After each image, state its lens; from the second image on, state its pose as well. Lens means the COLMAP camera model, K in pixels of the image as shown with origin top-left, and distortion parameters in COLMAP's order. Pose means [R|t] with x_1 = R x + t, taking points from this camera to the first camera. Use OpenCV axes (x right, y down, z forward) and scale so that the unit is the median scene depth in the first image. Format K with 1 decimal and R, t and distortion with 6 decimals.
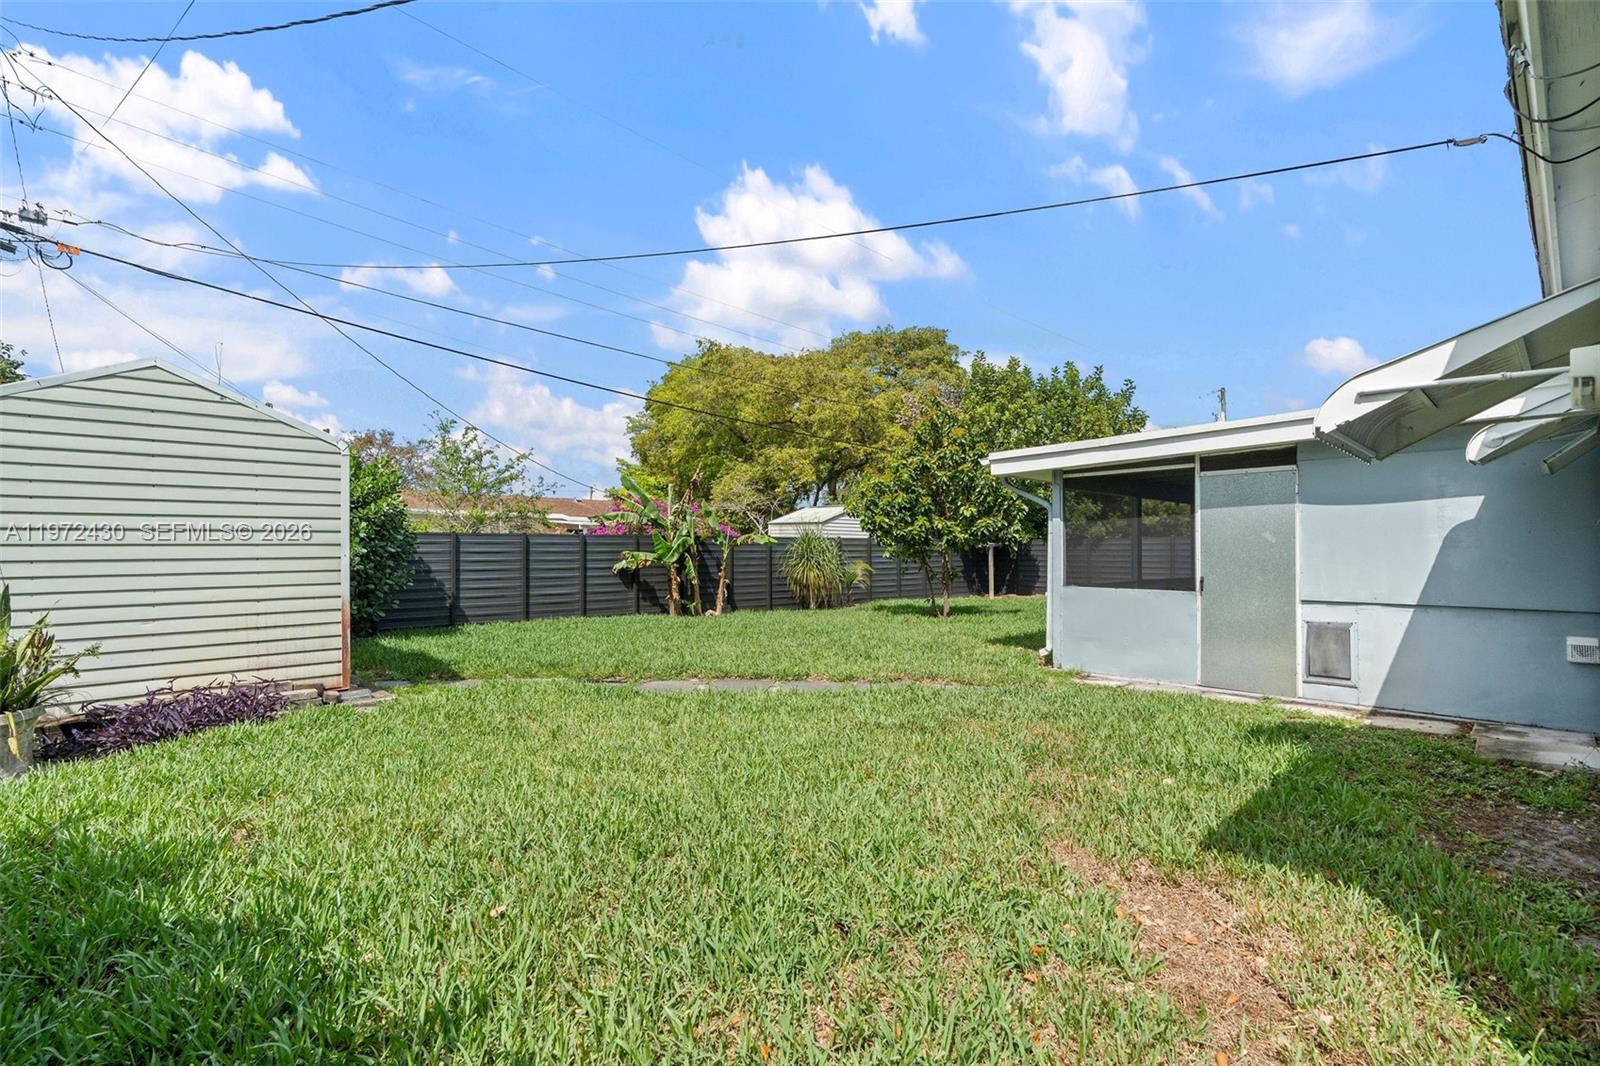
lens RADIAL K [[721.2, 0, 790.1], [0, 721.2, 539.5], [0, 0, 1]] dist [-0.011291, 0.004818]
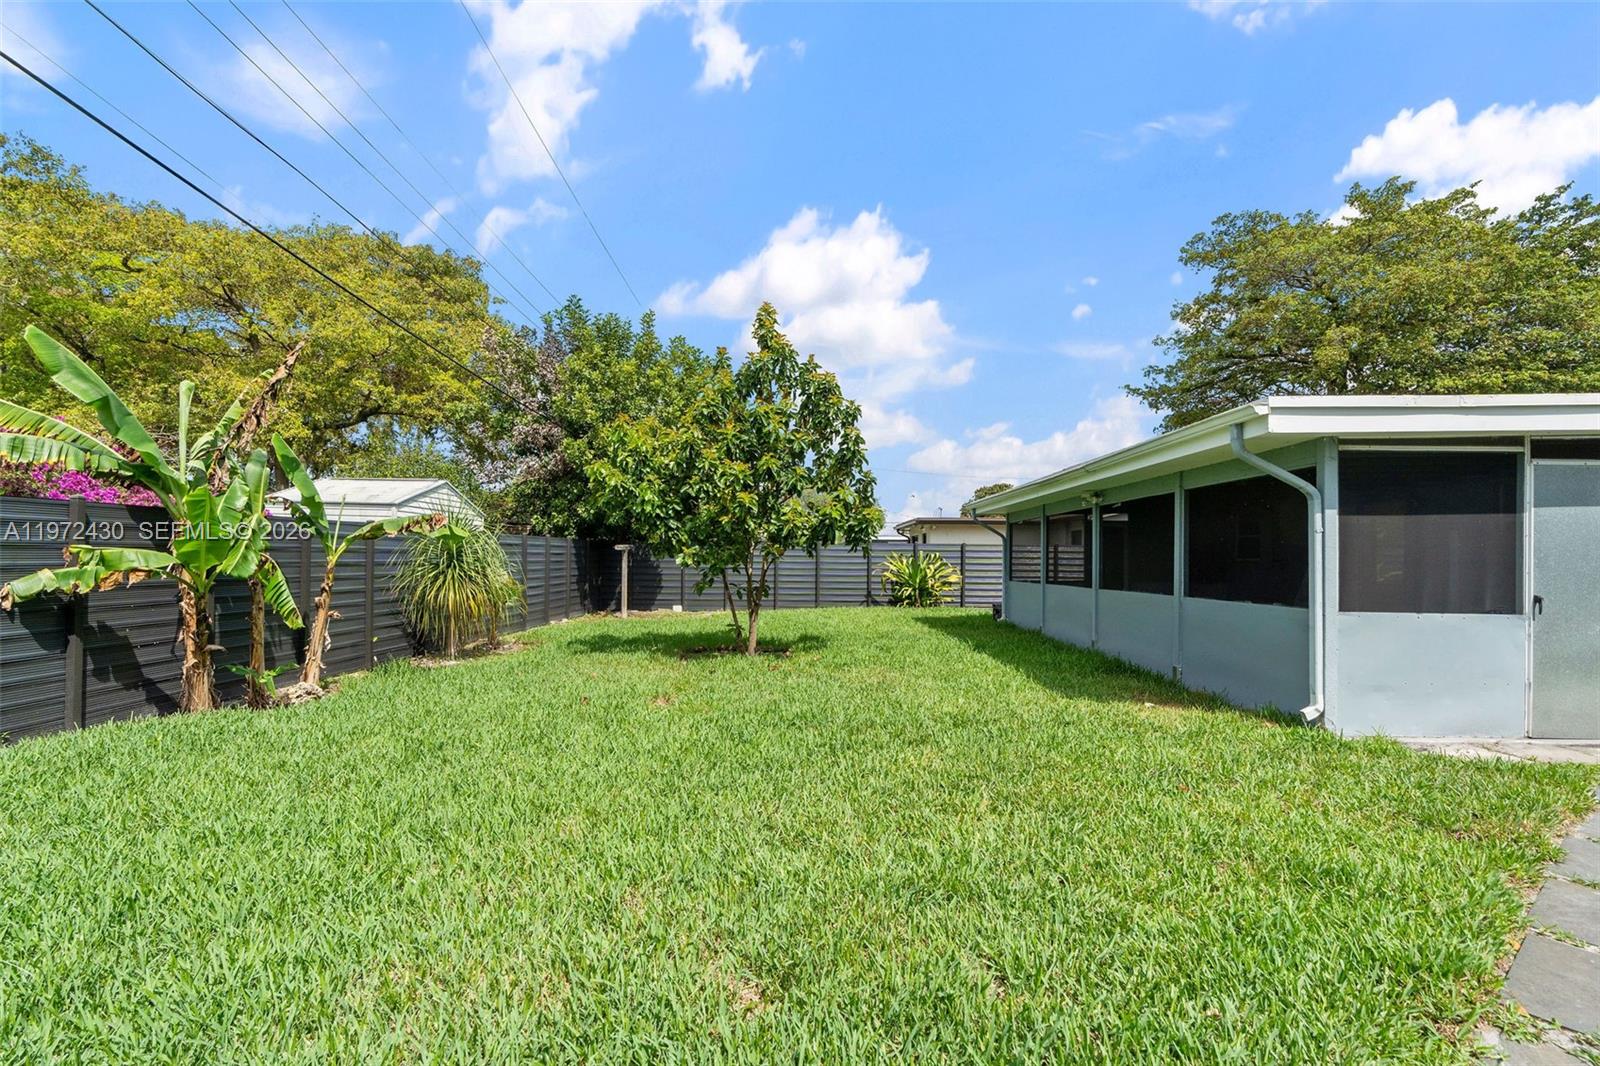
lens RADIAL K [[721.2, 0, 800.0], [0, 721.2, 544.6], [0, 0, 1]] dist [-0.011291, 0.004818]
pose [[0.671975, 0.022412, 0.740235, -0.438461], [-0.023960, 0.999677, -0.008517, 0.019342], [-0.740186, -0.012012, 0.672295, 0.906240]]
